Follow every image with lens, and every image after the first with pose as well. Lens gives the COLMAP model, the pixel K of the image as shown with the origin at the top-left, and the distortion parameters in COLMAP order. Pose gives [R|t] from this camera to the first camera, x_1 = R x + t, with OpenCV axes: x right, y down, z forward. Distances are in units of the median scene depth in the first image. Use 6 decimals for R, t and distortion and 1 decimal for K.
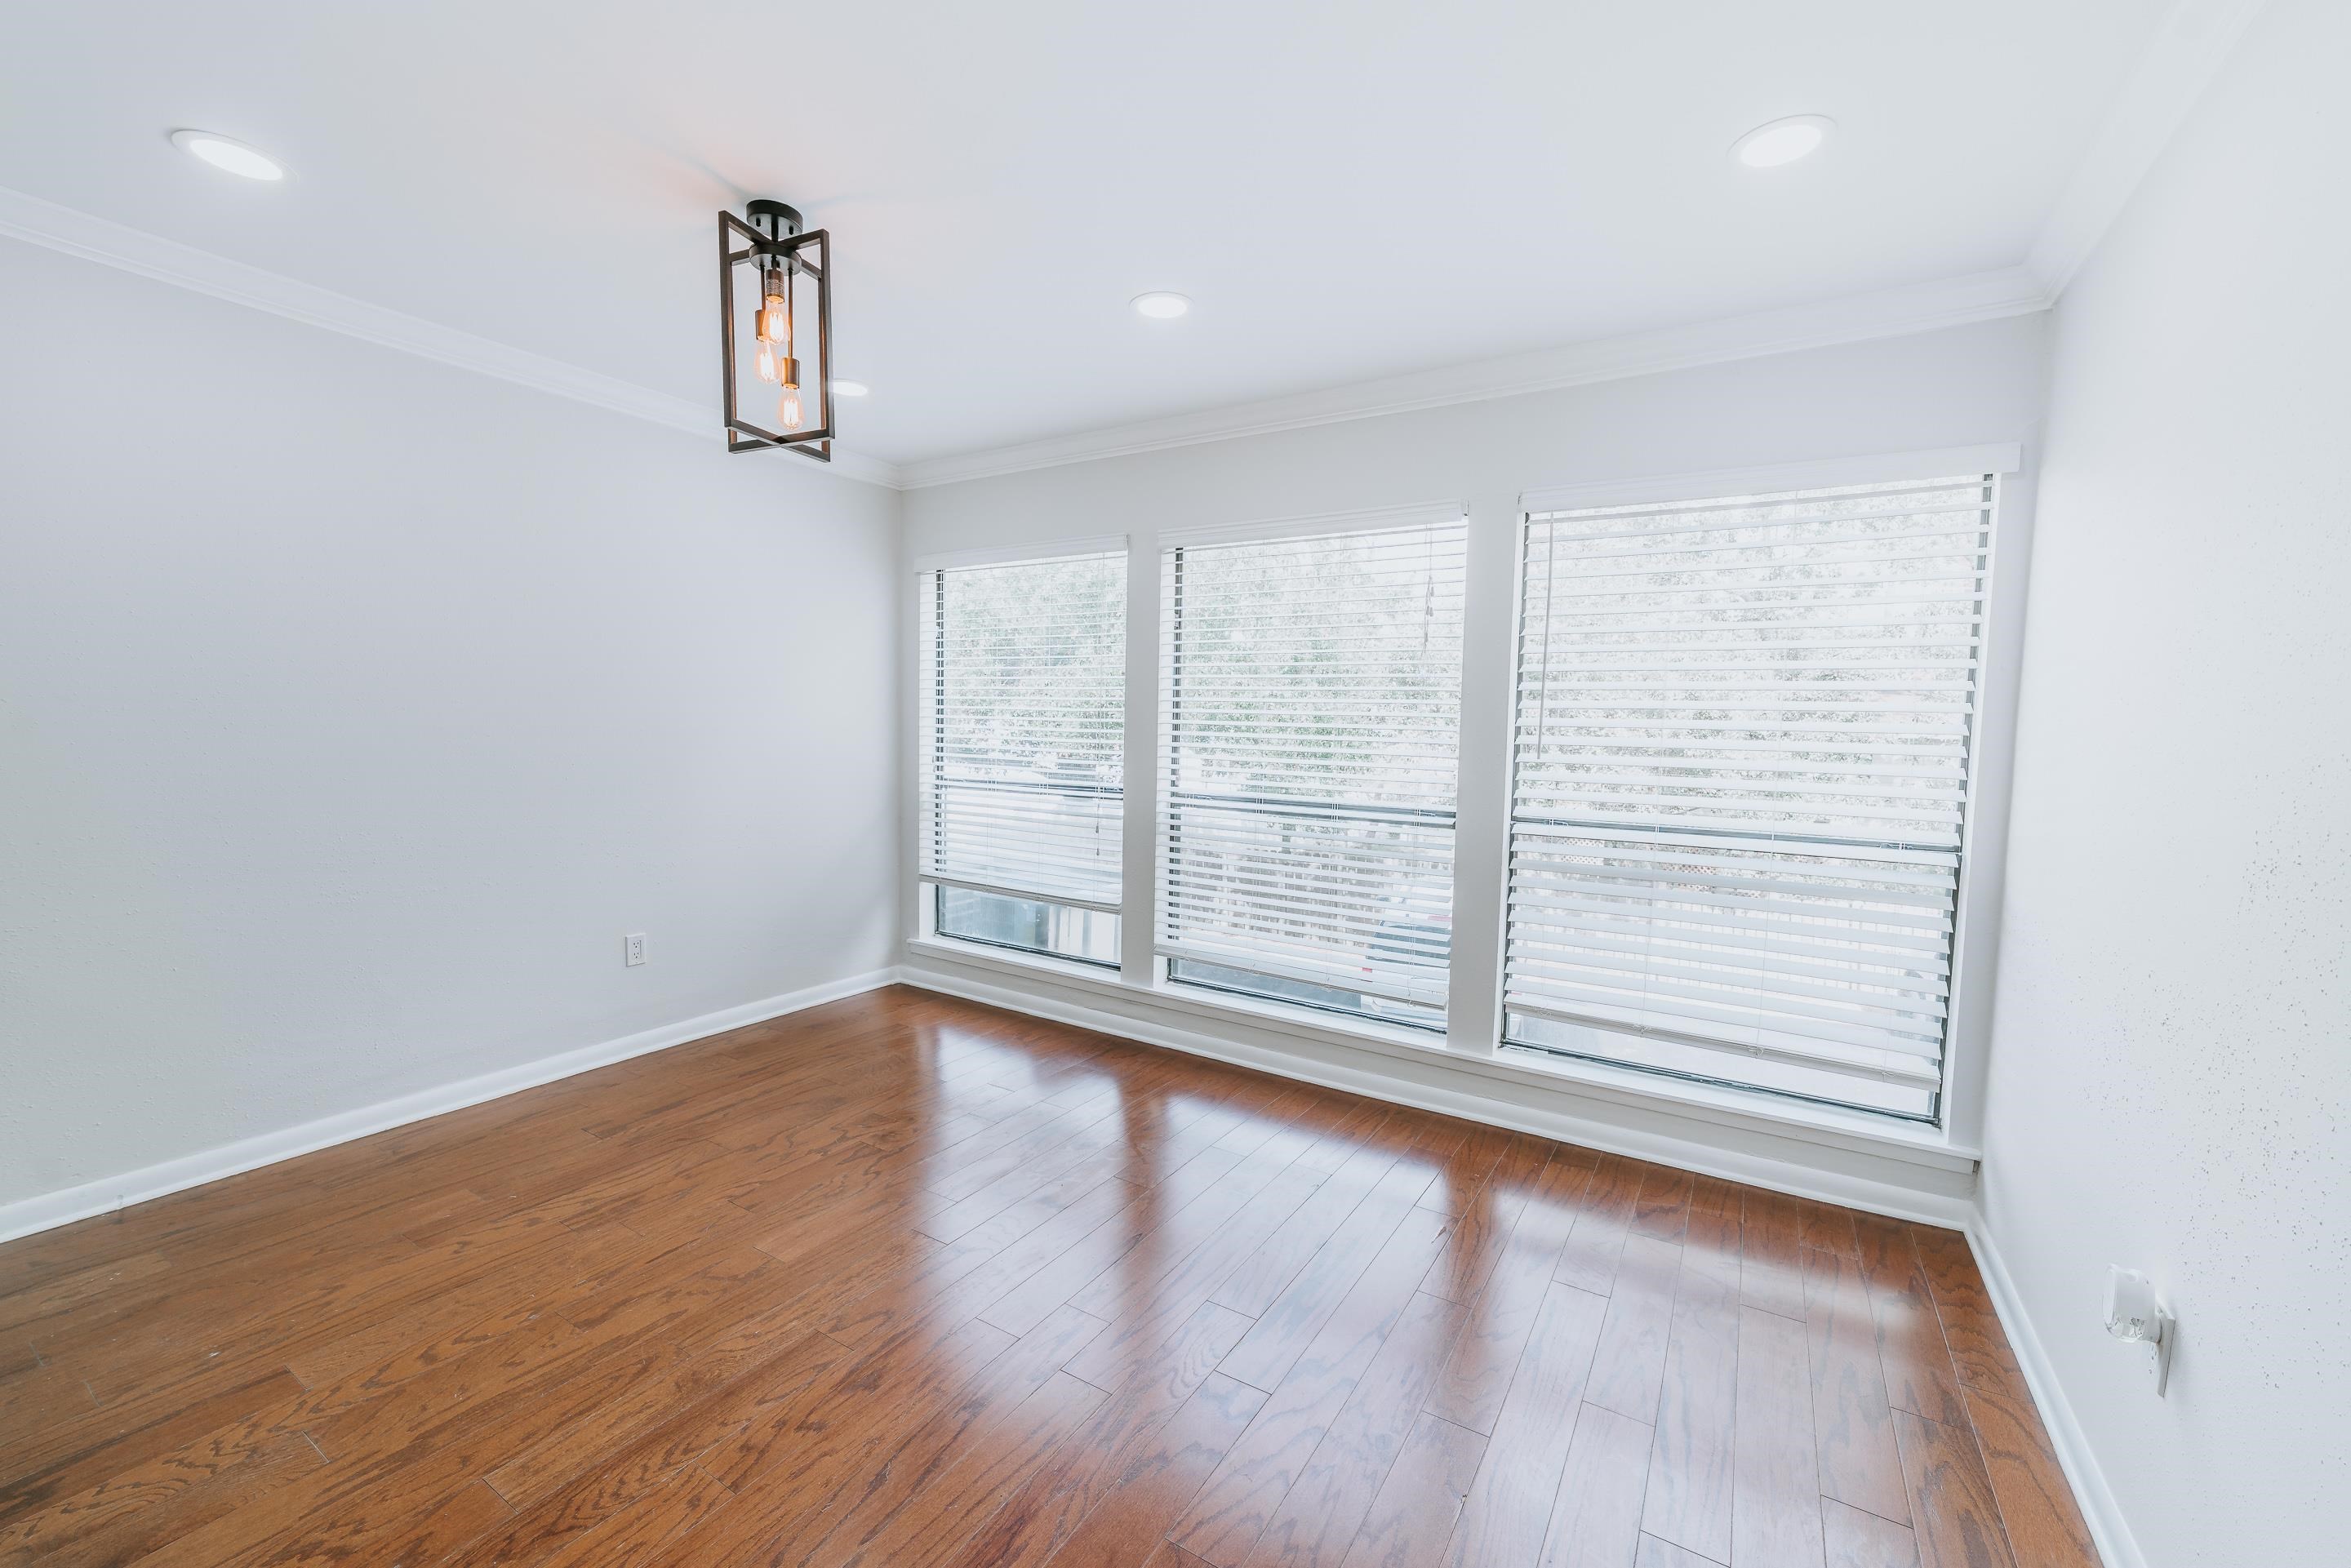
lens RADIAL K [[920.2, 0, 1195.9], [0, 920.2, 785.4], [0, 0, 1]] dist [-0.017626, 0.005193]
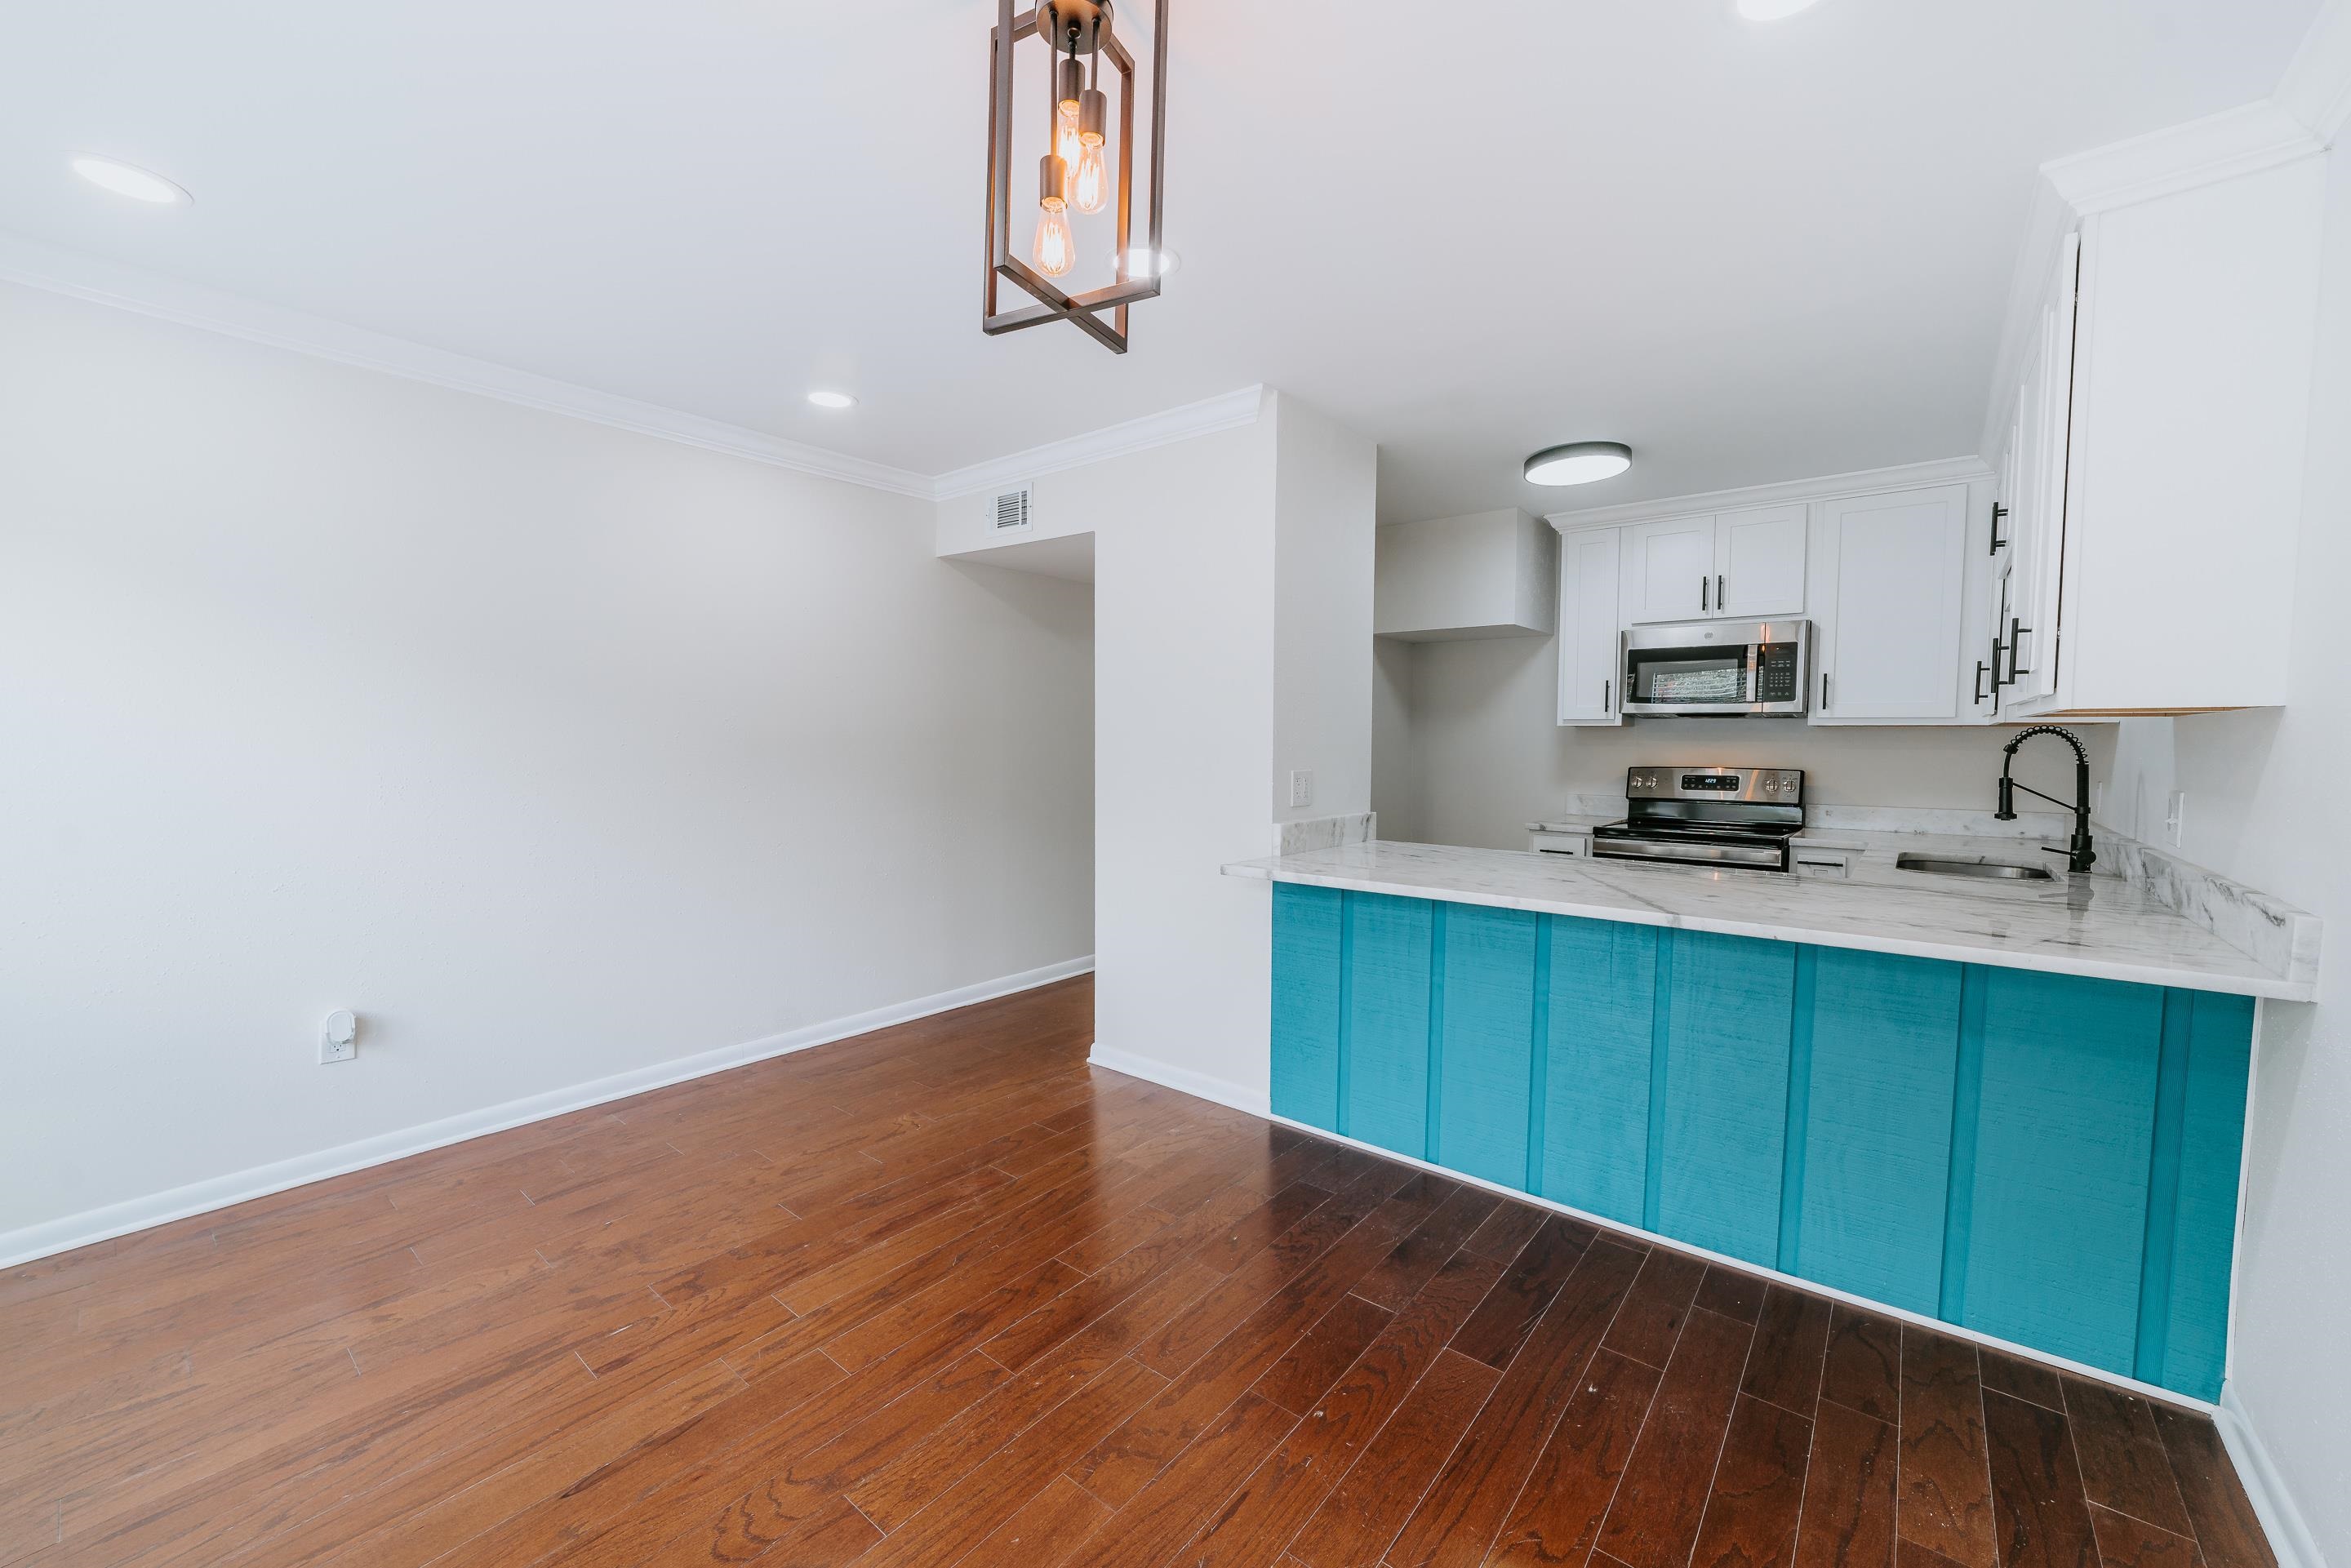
lens RADIAL K [[920.2, 0, 1186.7], [0, 920.2, 788.5], [0, 0, 1]] dist [-0.017626, 0.005193]
pose [[-0.990933, -0.034963, 0.129726, -0.429170], [-0.018484, 0.991842, 0.126130, -0.088495], [-0.133078, 0.122588, -0.983495, 1.134075]]
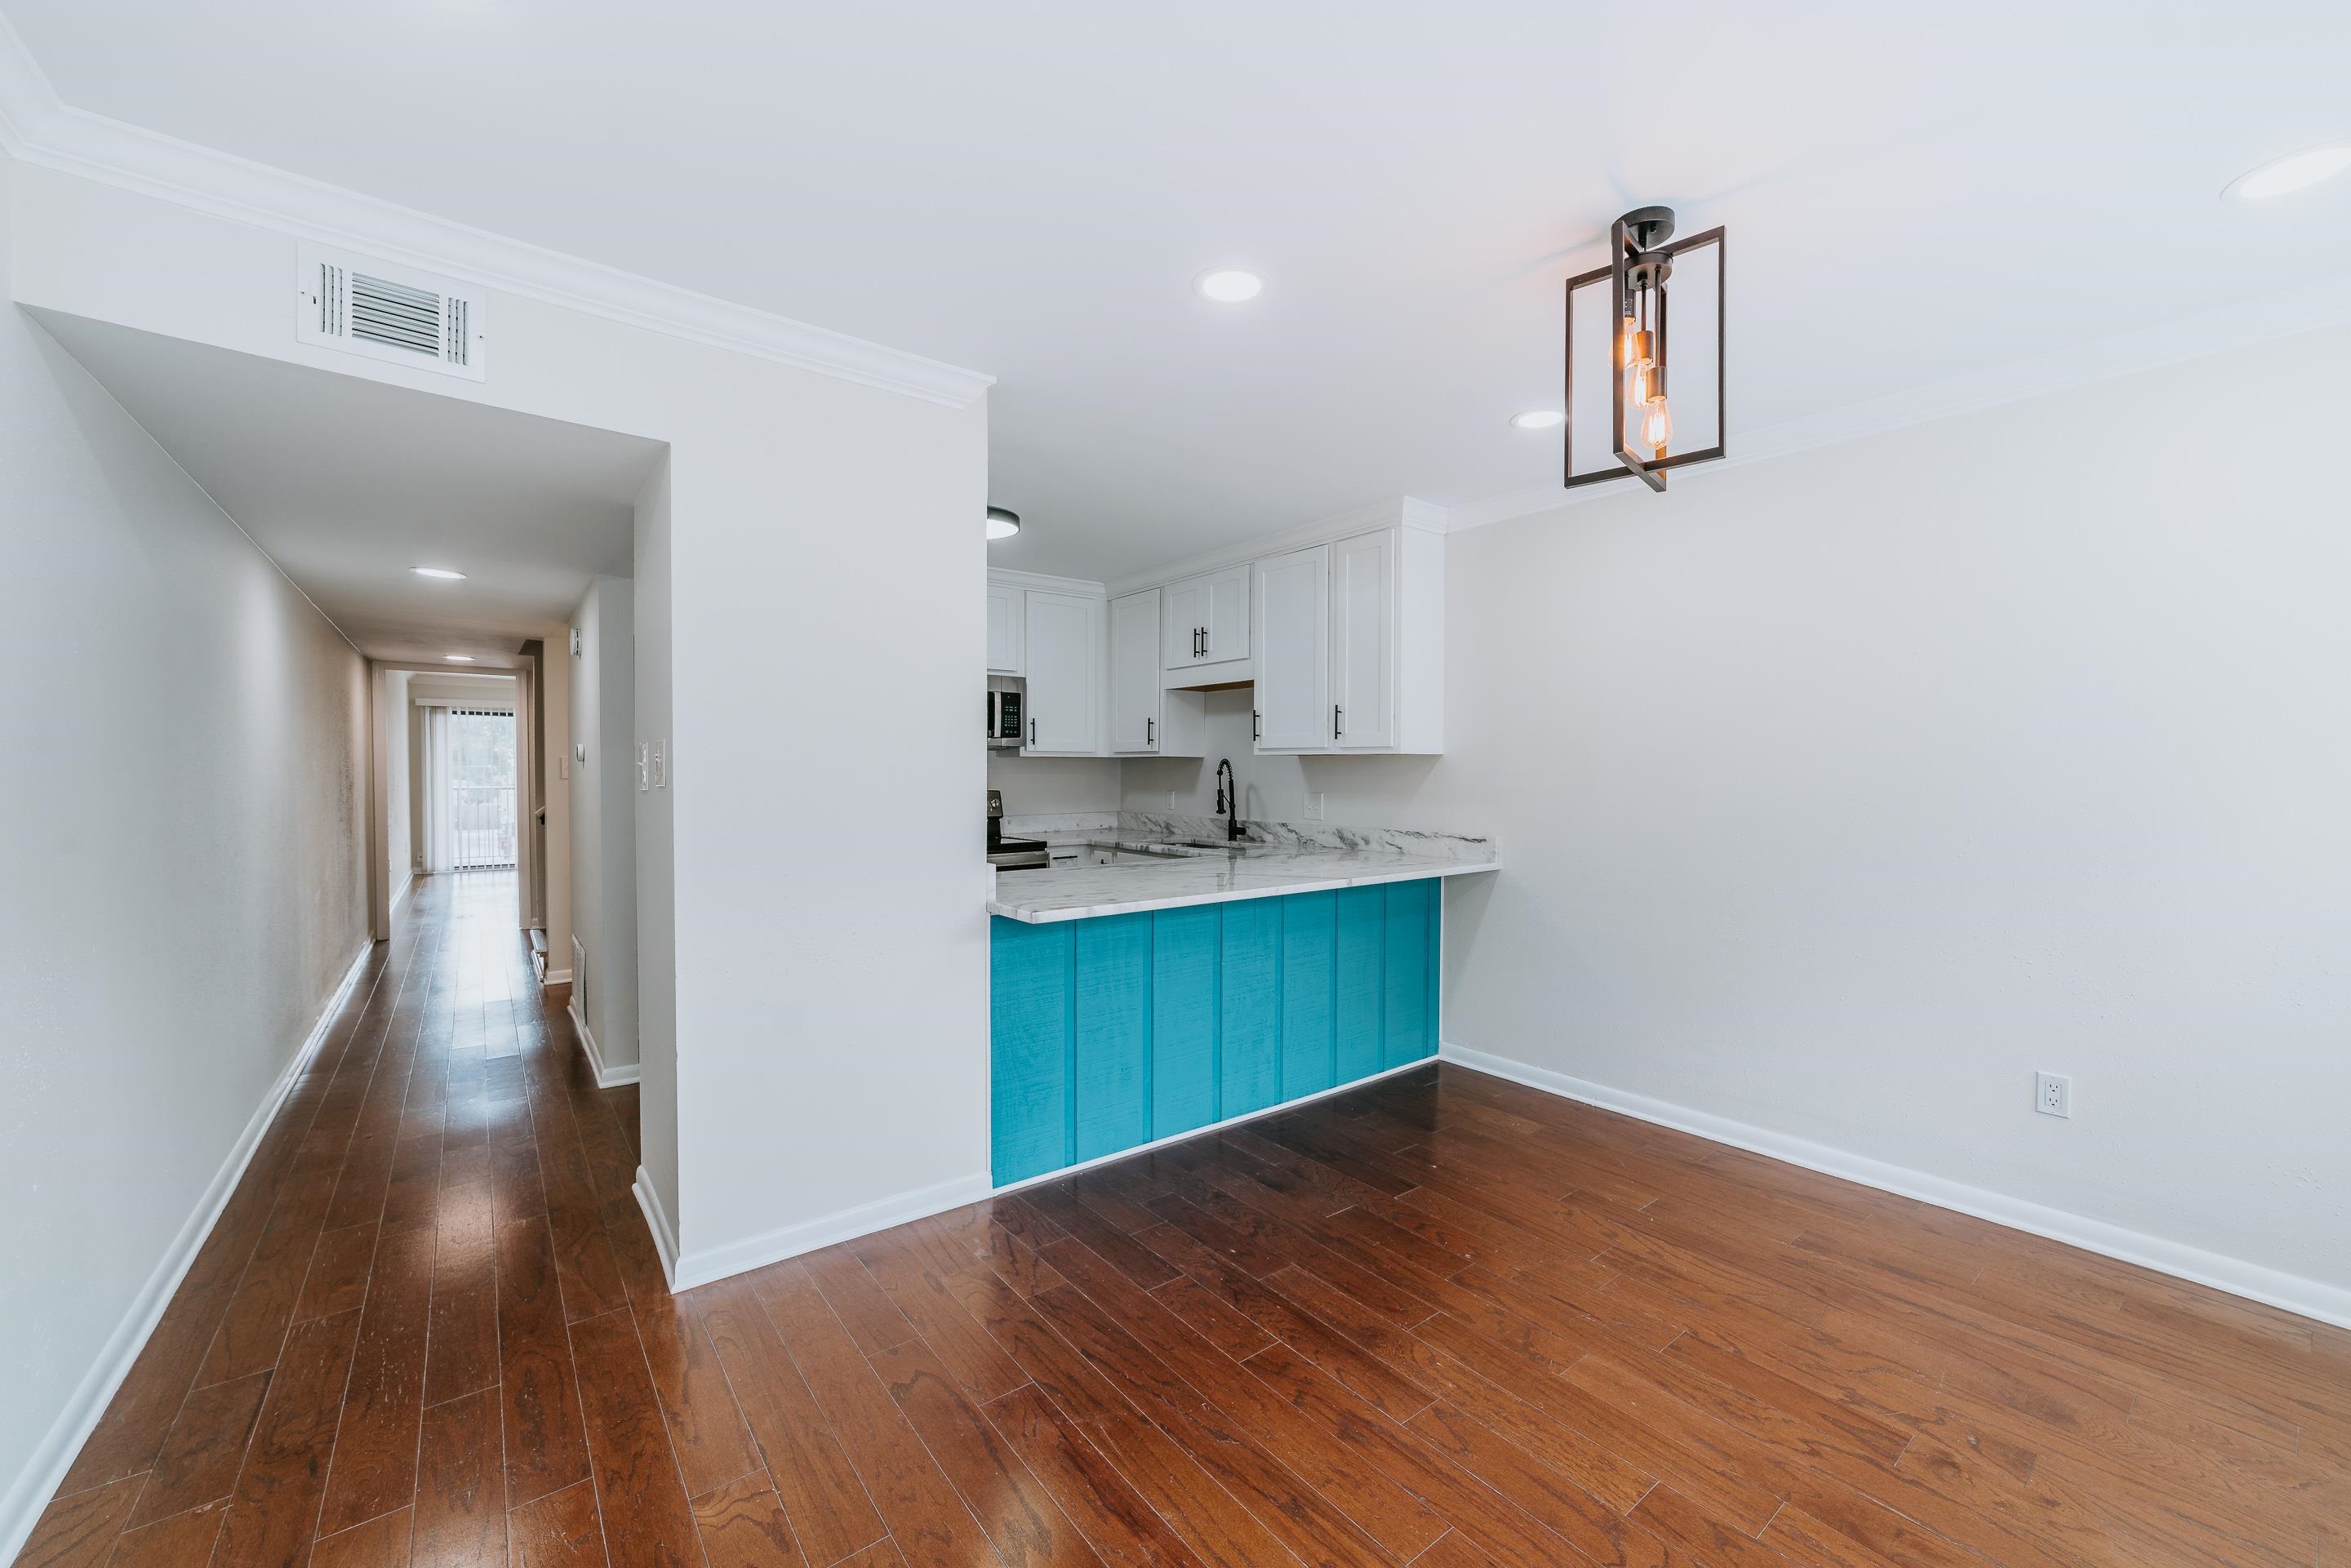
lens RADIAL K [[920.2, 0, 1184.7], [0, 920.2, 786.0], [0, 0, 1]] dist [-0.017626, 0.005193]
pose [[-0.354176, -0.006076, -0.935159, 0.367935], [-0.076109, 0.996849, 0.022348, -0.037416], [0.932077, 0.079089, -0.353523, 0.637147]]
